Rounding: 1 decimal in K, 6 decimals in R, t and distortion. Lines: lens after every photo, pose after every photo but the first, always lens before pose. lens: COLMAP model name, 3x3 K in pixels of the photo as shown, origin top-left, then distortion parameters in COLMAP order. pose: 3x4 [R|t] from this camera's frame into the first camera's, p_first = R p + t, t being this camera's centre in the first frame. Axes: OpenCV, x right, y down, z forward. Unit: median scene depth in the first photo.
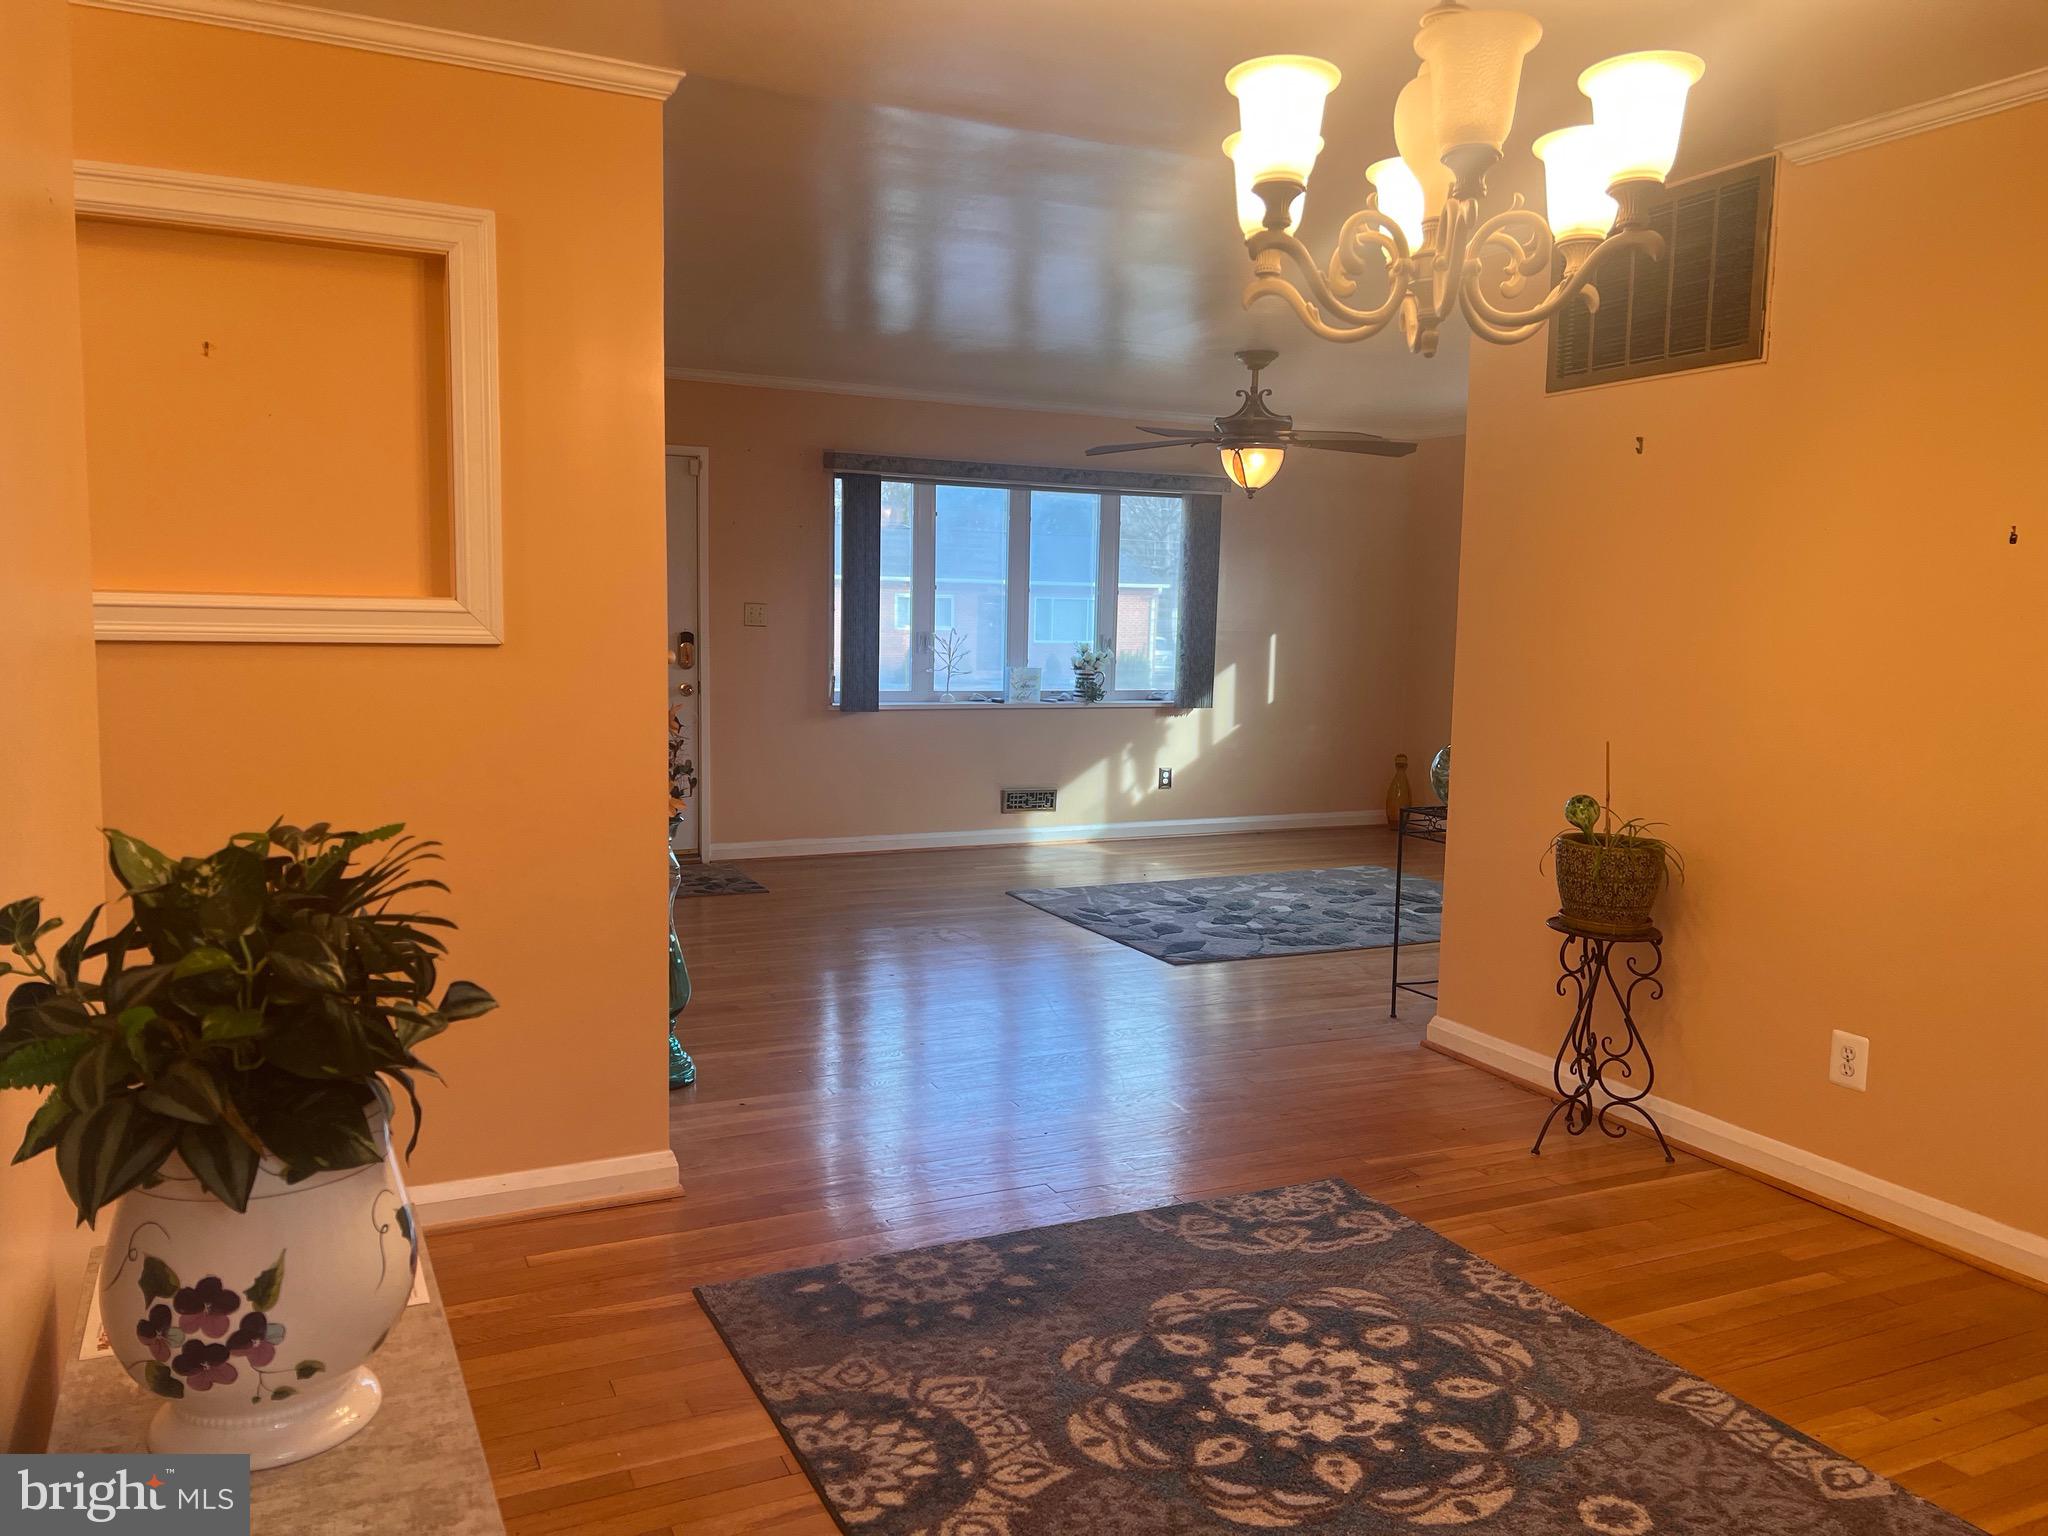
lens RADIAL K [[1523.8, 0, 1002.9], [0, 1523.8, 762.1], [0, 0, 1]] dist [0.001147, -0.001213]
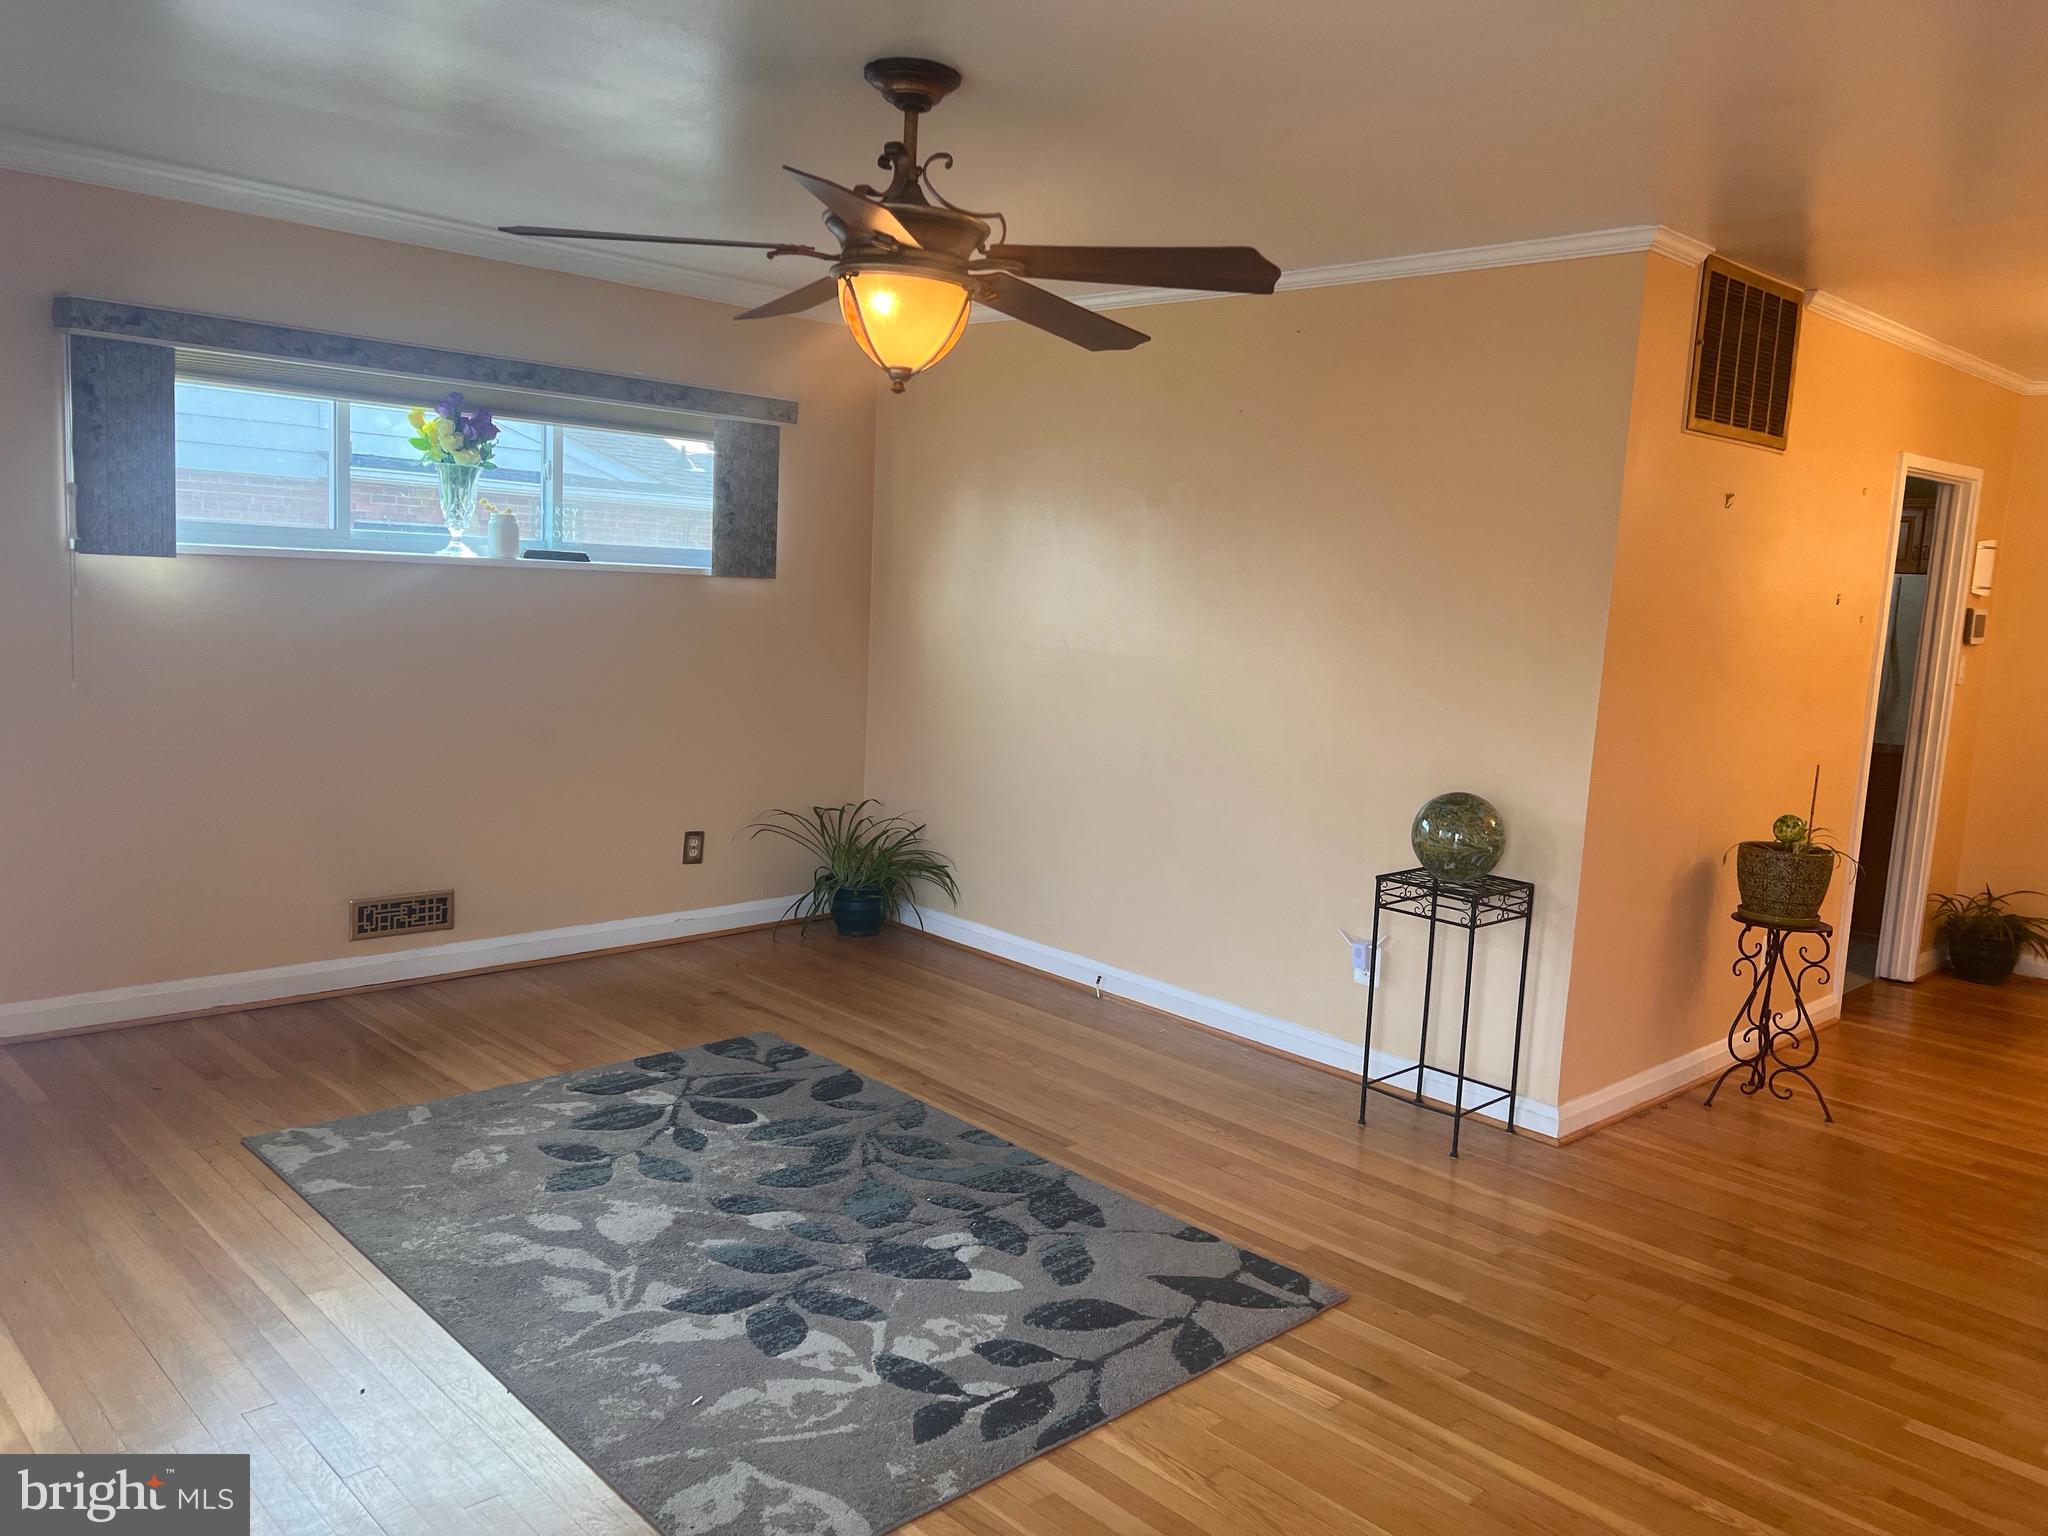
lens RADIAL K [[1550.5, 0, 1040.7], [0, 1550.5, 764.9], [0, 0, 1]] dist [0.047003, -0.009020]
pose [[-0.322020, -0.157972, 0.933460, -0.280489], [0.035653, 0.983258, 0.178699, -0.125973], [-0.946061, 0.090825, -0.310996, 0.975263]]
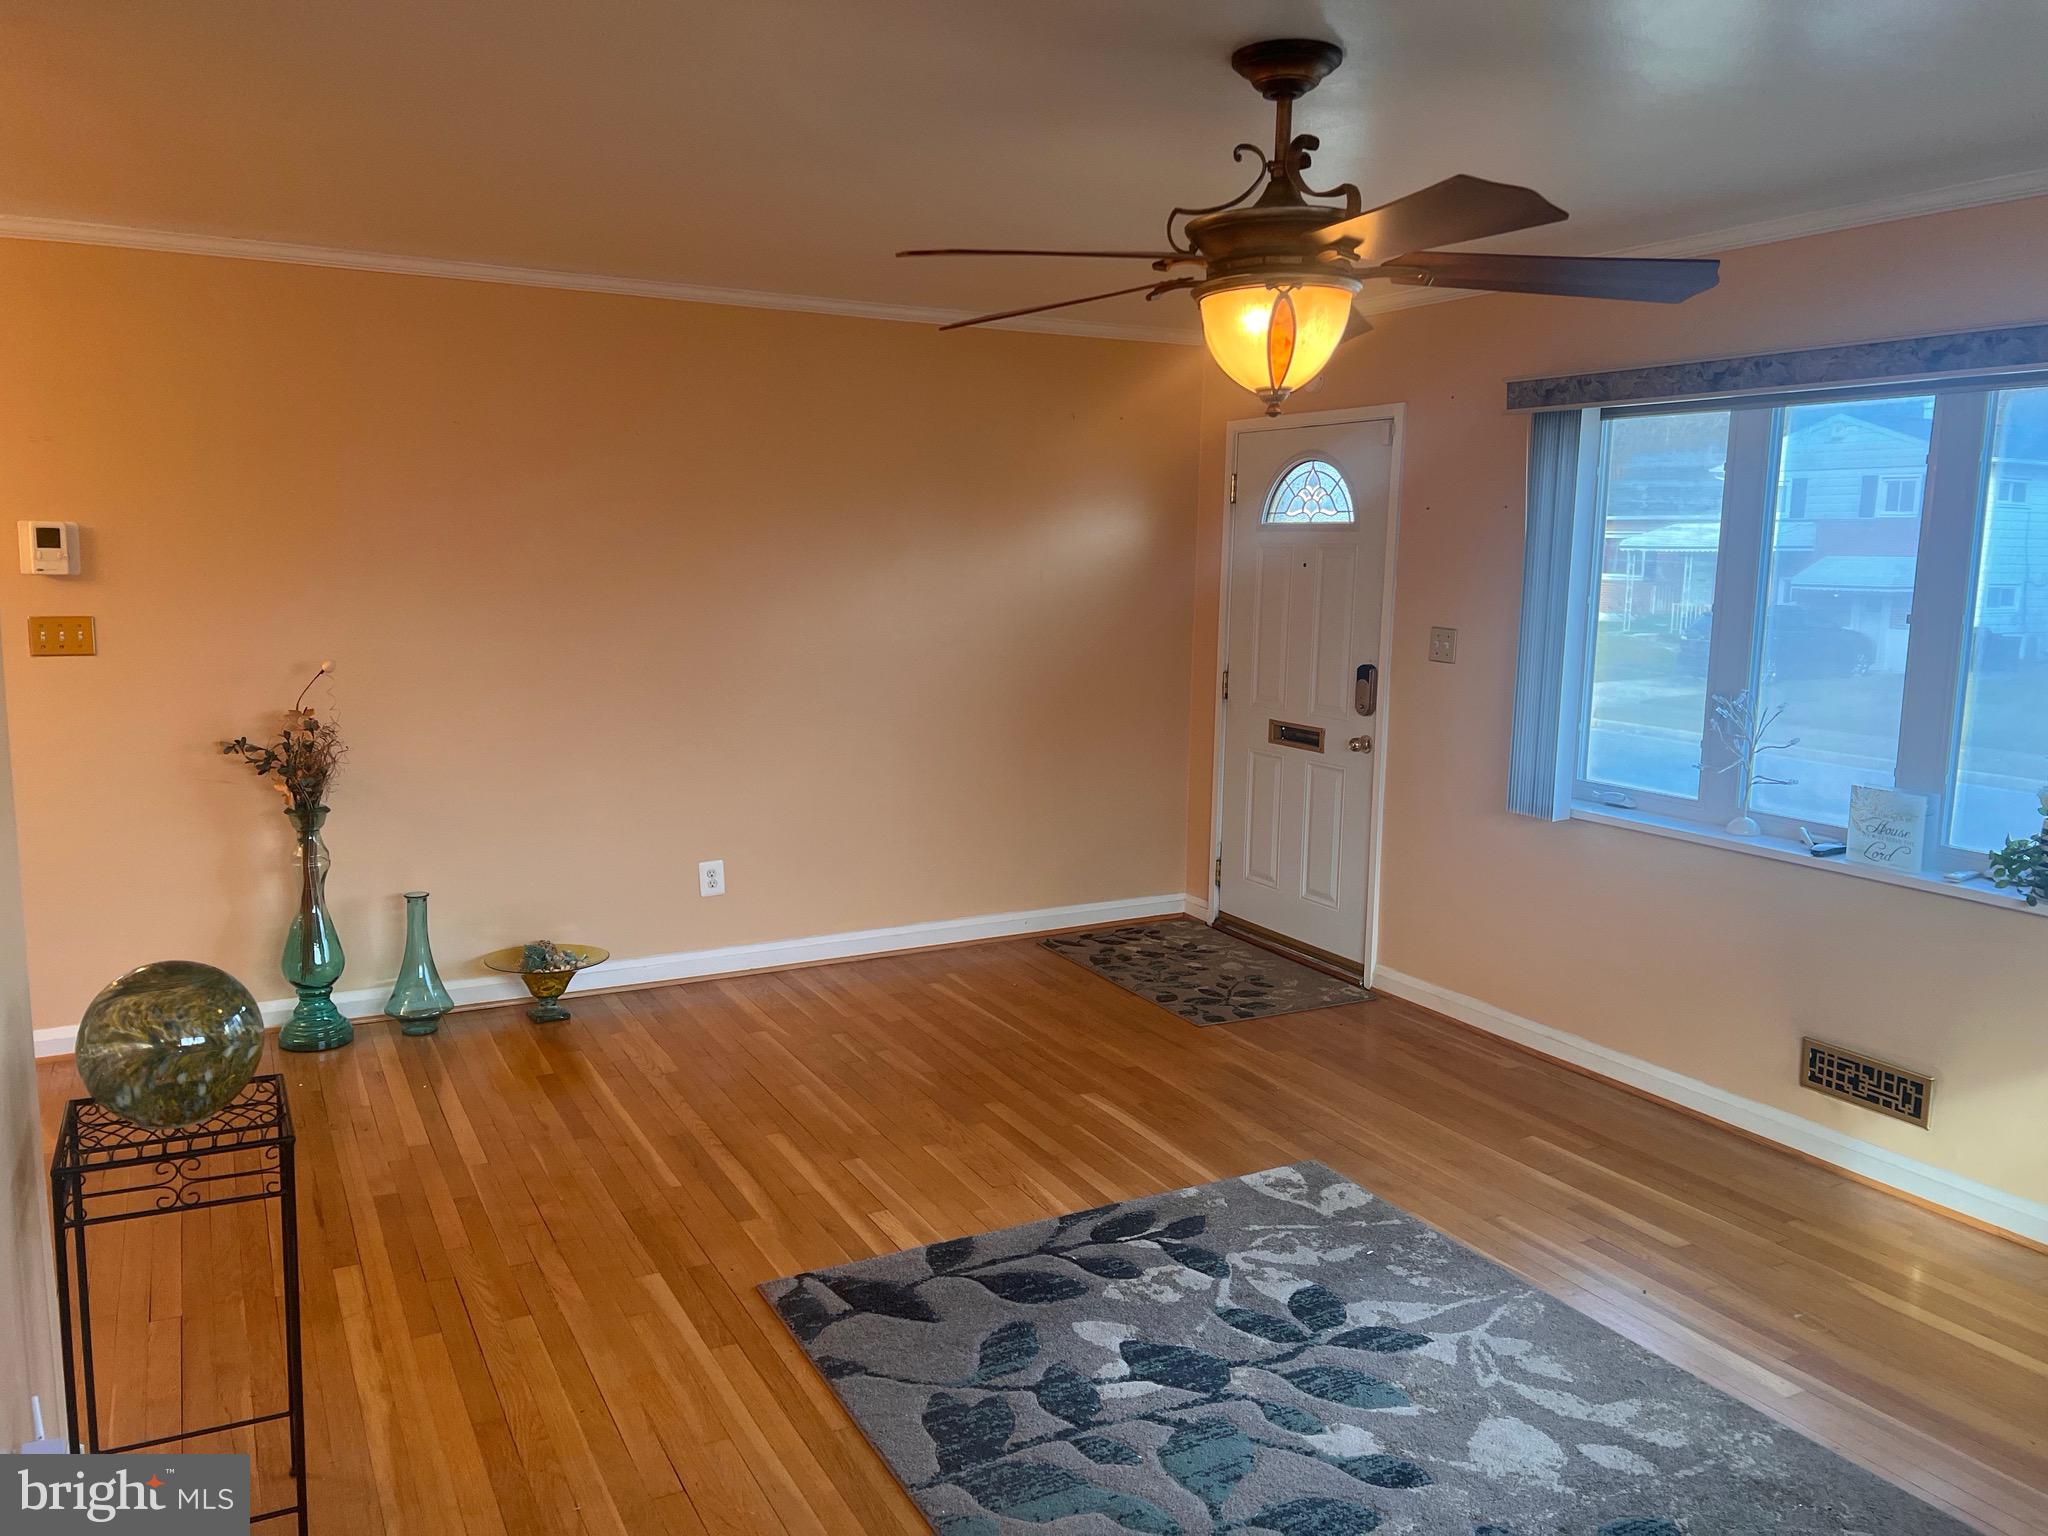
lens RADIAL K [[1552.5, 0, 1023.1], [0, 1552.5, 764.1], [0, 0, 1]] dist [0.086810, -0.002546]
pose [[0.049158, 0.124221, -0.991036, 0.521789], [-0.119835, 0.985802, 0.117621, -0.106040], [0.991576, 0.112979, 0.063347, 0.797602]]
